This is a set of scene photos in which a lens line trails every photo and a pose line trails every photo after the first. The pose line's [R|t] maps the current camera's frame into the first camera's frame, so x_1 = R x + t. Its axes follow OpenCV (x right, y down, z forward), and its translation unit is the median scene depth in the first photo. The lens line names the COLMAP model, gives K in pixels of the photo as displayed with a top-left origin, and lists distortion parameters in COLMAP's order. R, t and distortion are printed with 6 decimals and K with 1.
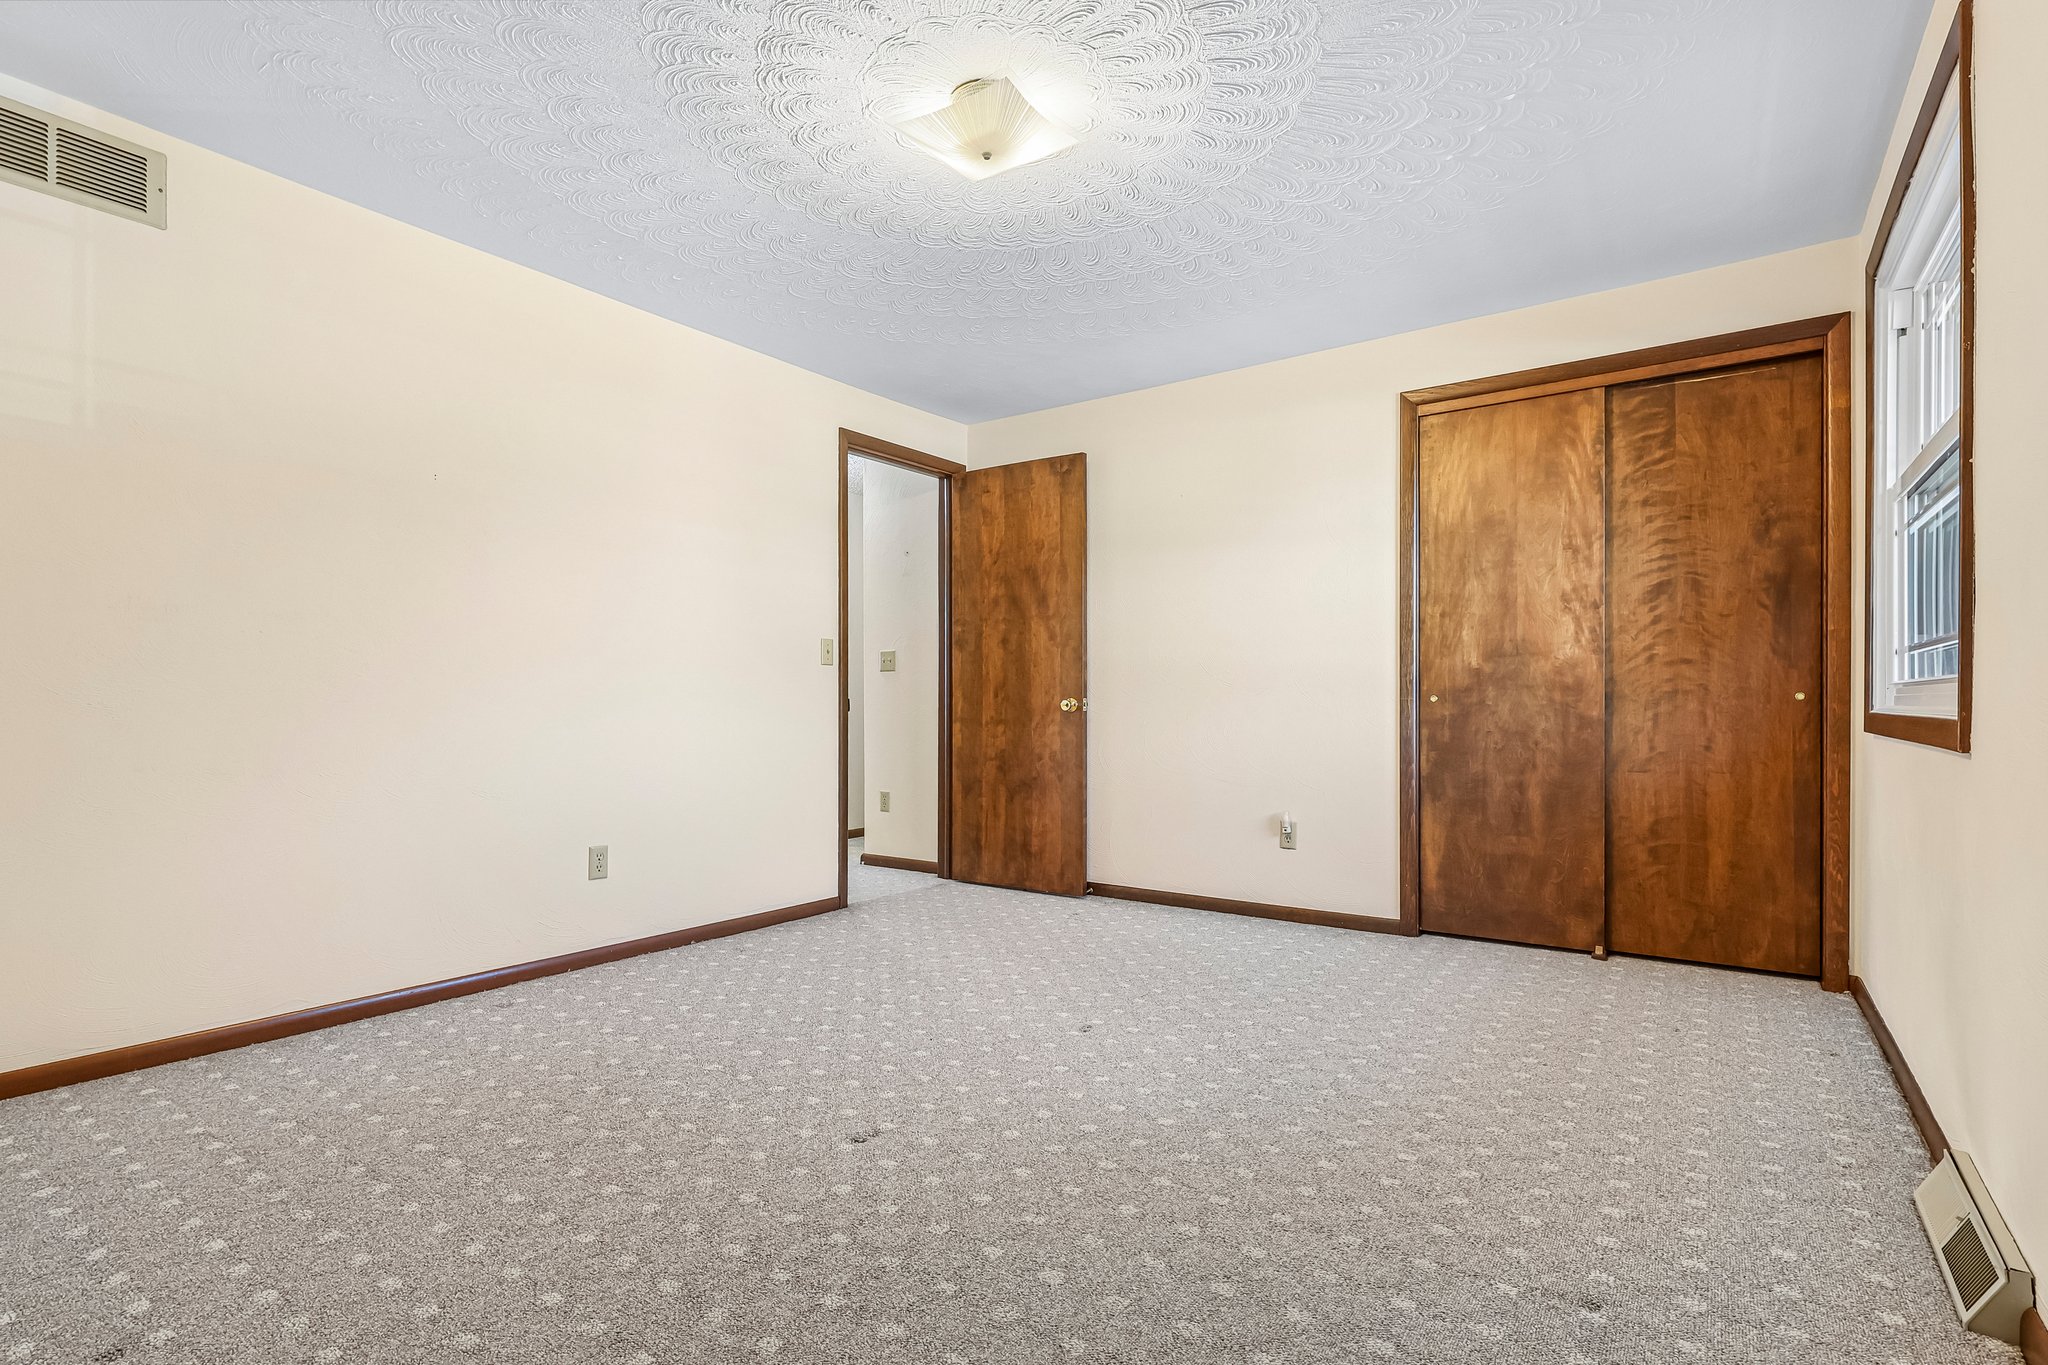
lens RADIAL K [[946.6, 0, 1027.3], [0, 946.6, 696.6], [0, 0, 1]] dist [-0.010817, -0.000285]
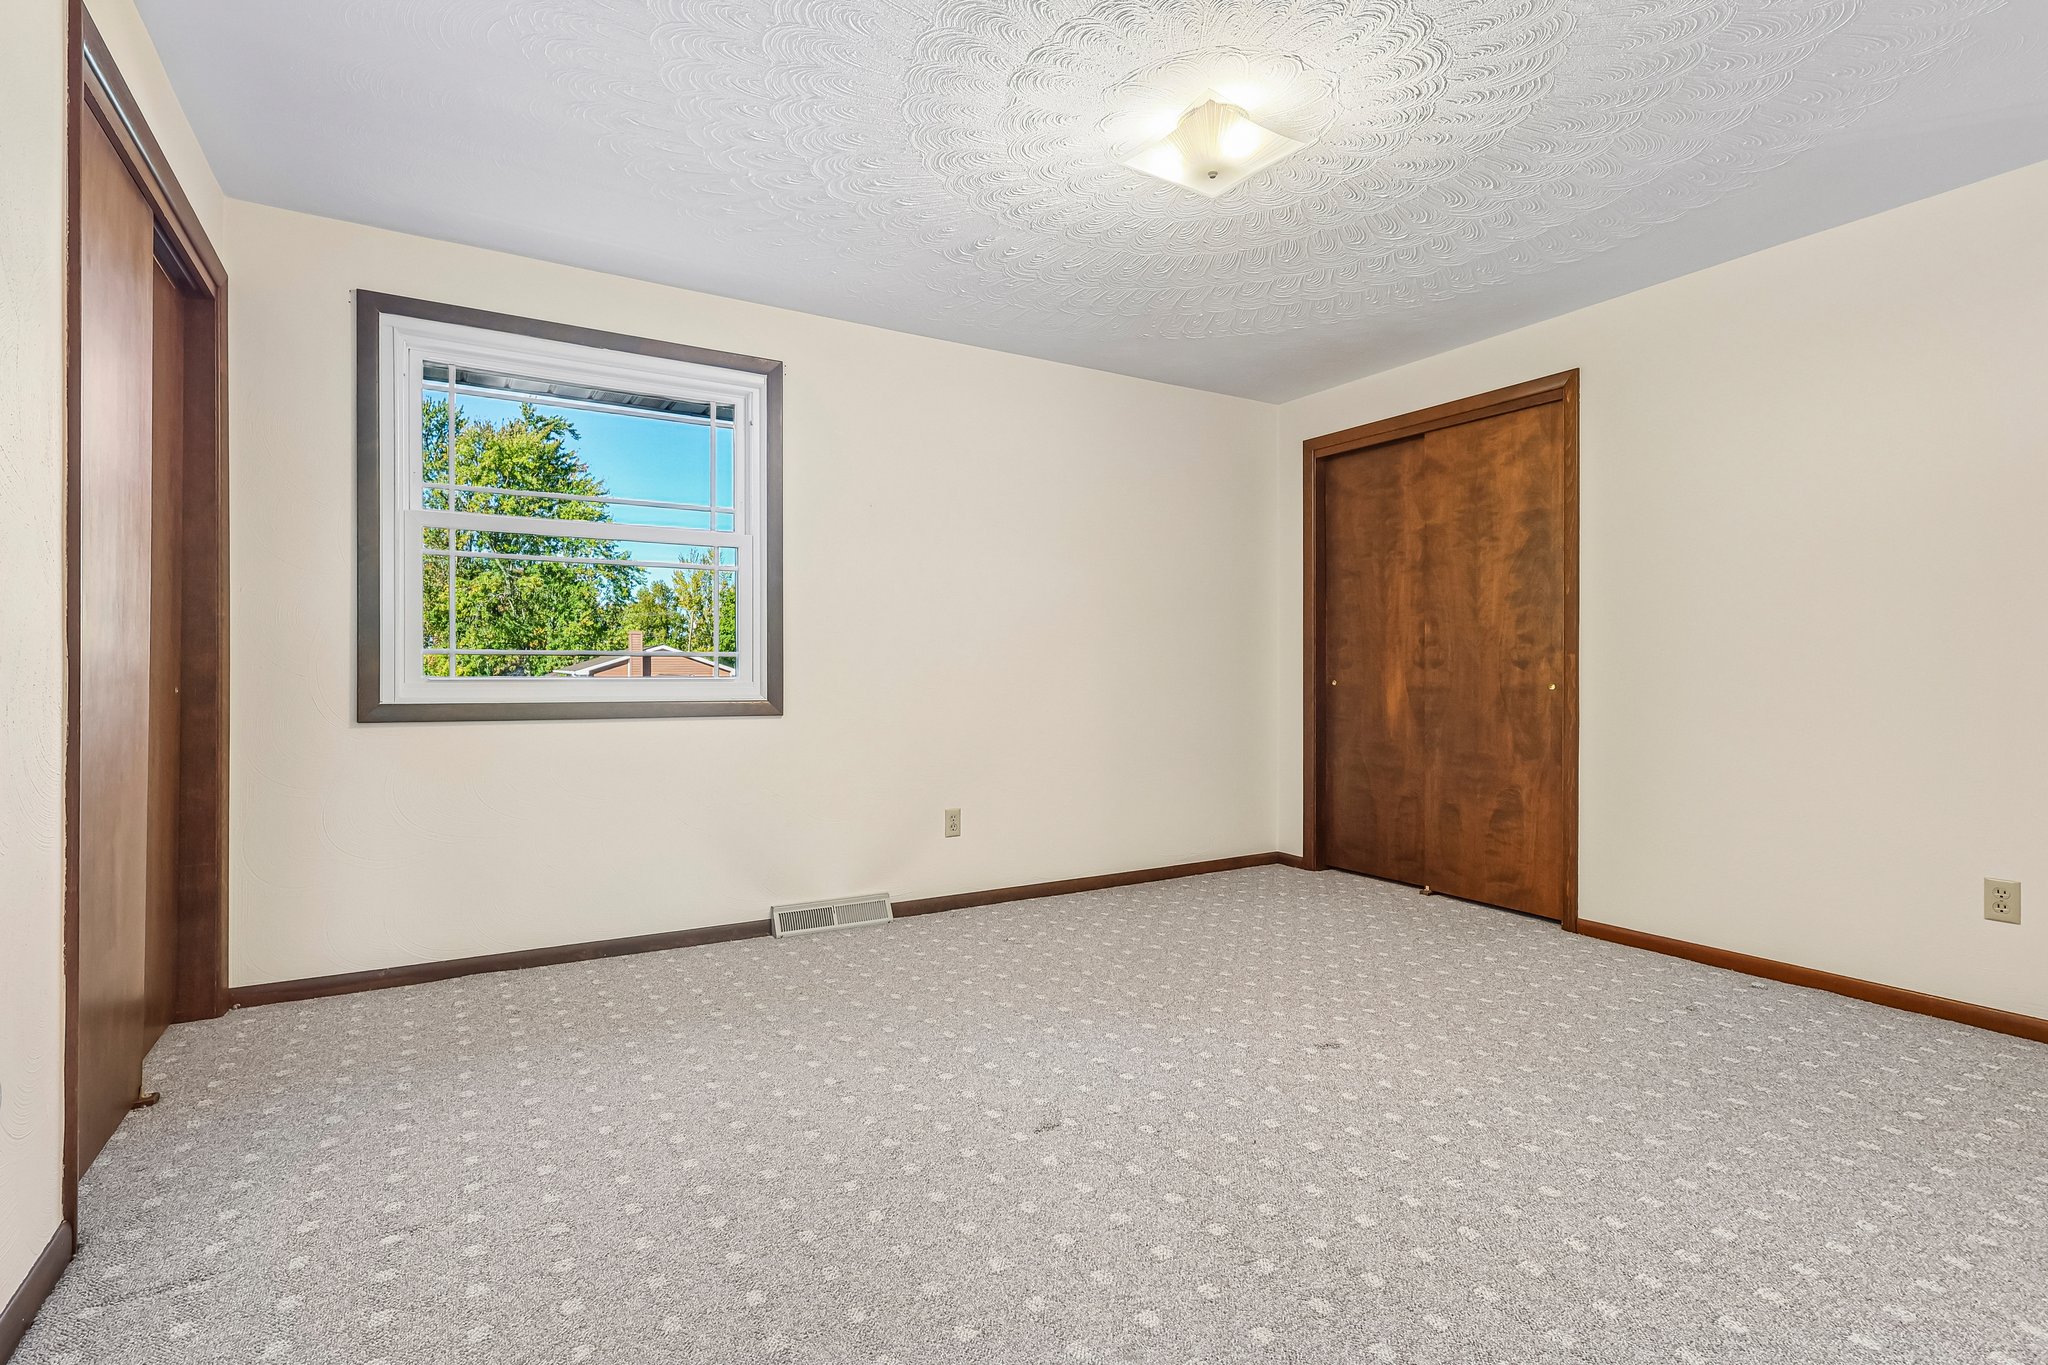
lens RADIAL K [[970.3, 0, 994.5], [0, 970.3, 692.8], [0, 0, 1]] dist [-0.000187, -0.000244]
pose [[-0.900283, -0.013411, 0.435099, -0.268154], [-0.007195, 0.999847, 0.015932, -0.018228], [-0.435246, 0.011213, -0.900242, 1.930007]]
